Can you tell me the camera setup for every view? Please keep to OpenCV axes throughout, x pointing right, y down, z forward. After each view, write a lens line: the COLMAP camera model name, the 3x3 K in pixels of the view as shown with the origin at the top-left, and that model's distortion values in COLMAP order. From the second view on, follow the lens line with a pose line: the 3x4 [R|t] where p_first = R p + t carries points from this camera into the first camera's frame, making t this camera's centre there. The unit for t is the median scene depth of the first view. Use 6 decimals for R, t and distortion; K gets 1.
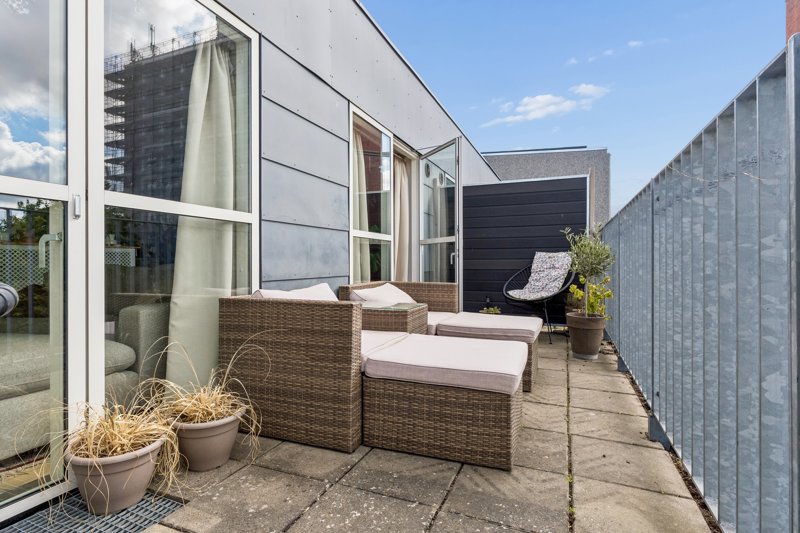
lens RADIAL K [[409.6, 0, 404.3], [0, 409.6, 265.7], [0, 0, 1]] dist [-0.050437, 0.001669]
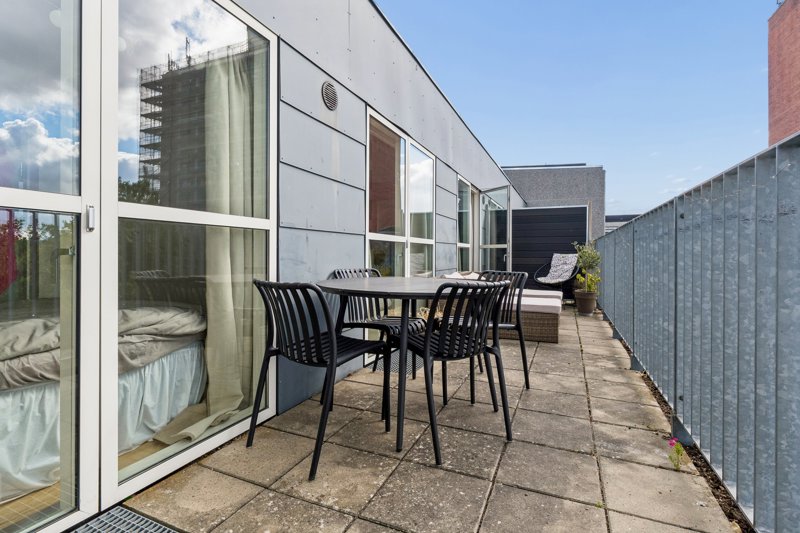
lens RADIAL K [[409.6, 0, 394.1], [0, 409.6, 263.0], [0, 0, 1]] dist [-0.050437, 0.001669]
pose [[0.999827, -0.000517, -0.018590, -0.243636], [0.000851, 0.999838, 0.017957, -0.022946], [0.018578, -0.017970, 0.999666, -0.534496]]
